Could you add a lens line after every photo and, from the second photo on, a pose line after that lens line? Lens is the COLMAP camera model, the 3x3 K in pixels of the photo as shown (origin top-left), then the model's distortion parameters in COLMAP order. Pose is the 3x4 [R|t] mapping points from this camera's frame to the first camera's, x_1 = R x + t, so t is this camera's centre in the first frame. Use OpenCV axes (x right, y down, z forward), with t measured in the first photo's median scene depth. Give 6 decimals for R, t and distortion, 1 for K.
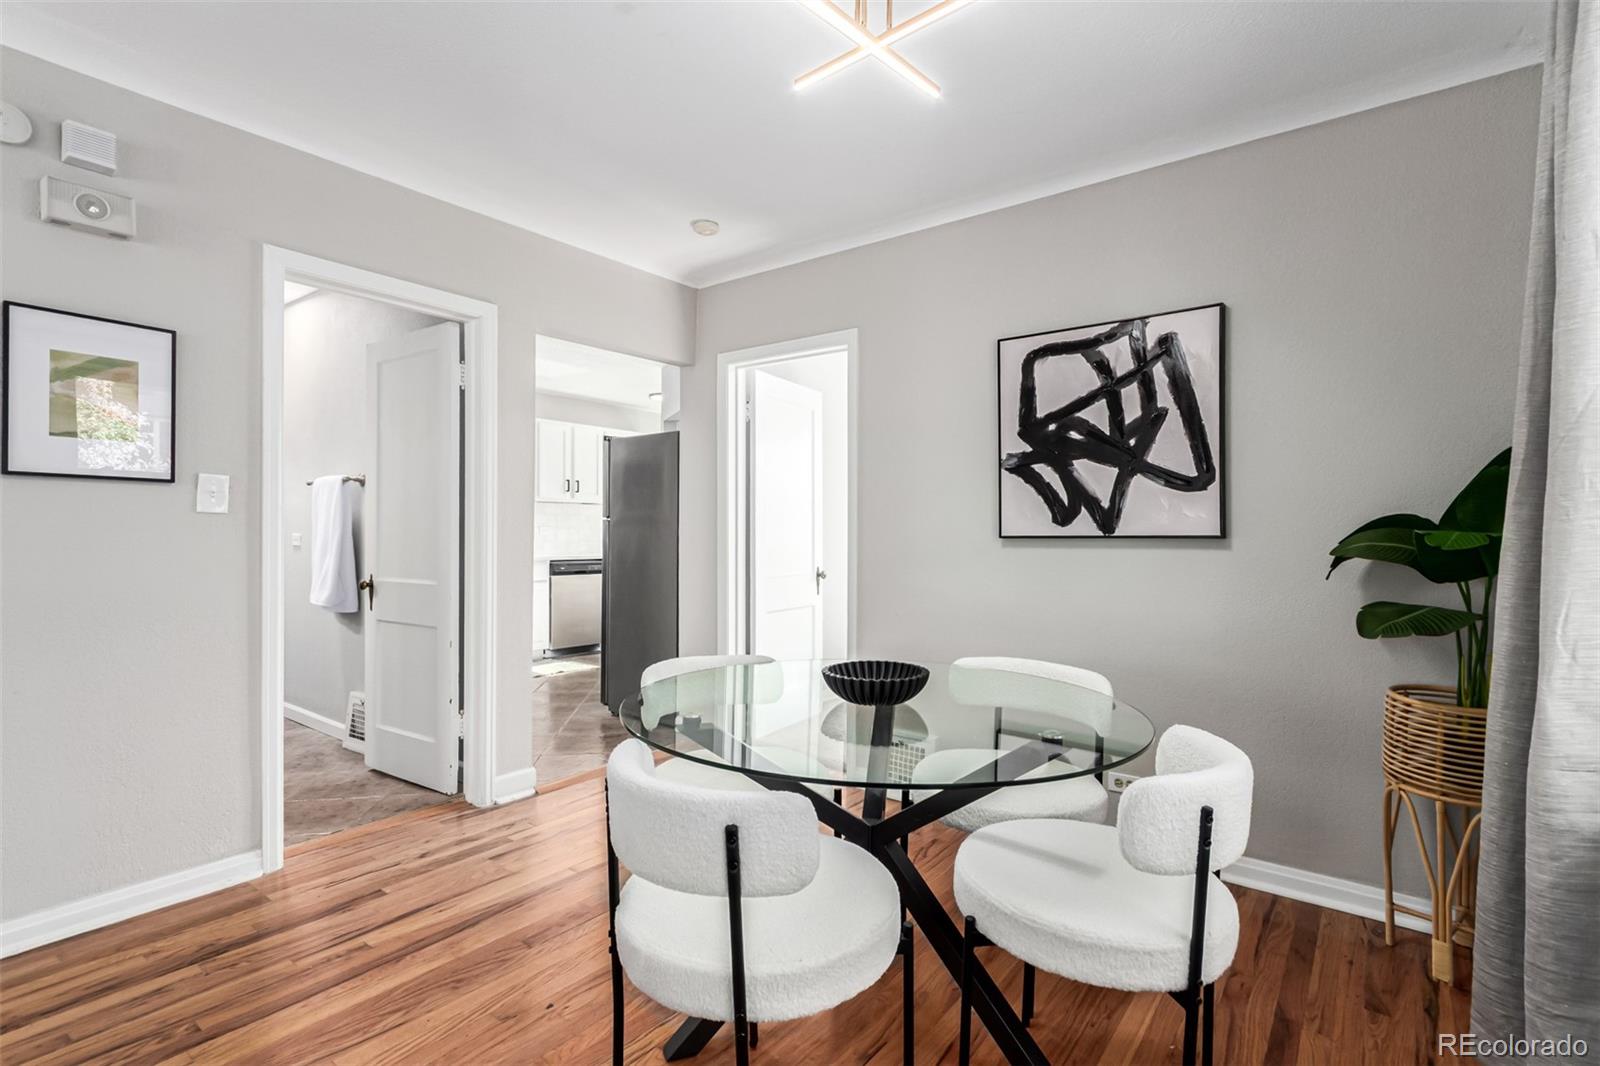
lens RADIAL K [[749.3, 0, 791.4], [0, 749.3, 535.0], [0, 0, 1]] dist [-0.001280, 0.002856]
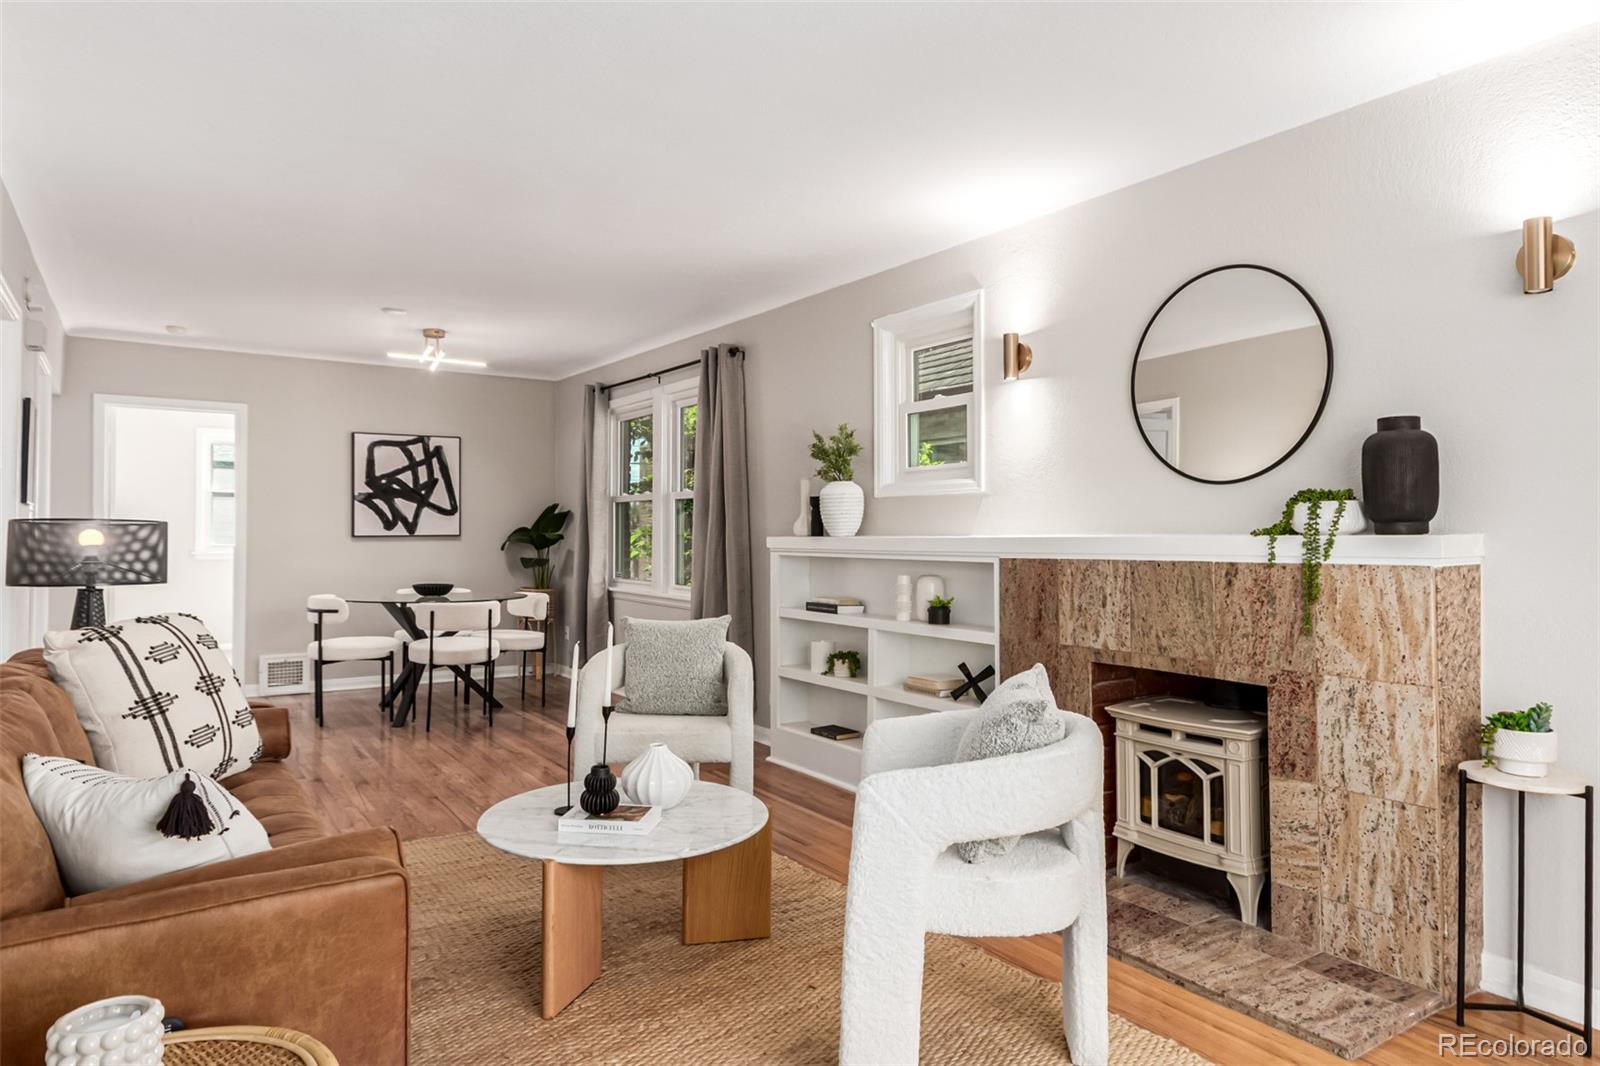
lens RADIAL K [[978.9, 0, 803.4], [0, 978.9, 518.1], [0, 0, 1]] dist [0.032309, 0.002321]
pose [[0.304902, 0.009317, 0.952338, -1.889233], [0.008251, 0.999889, -0.012424, -0.004063], [-0.952348, 0.011646, 0.304791, -0.904039]]
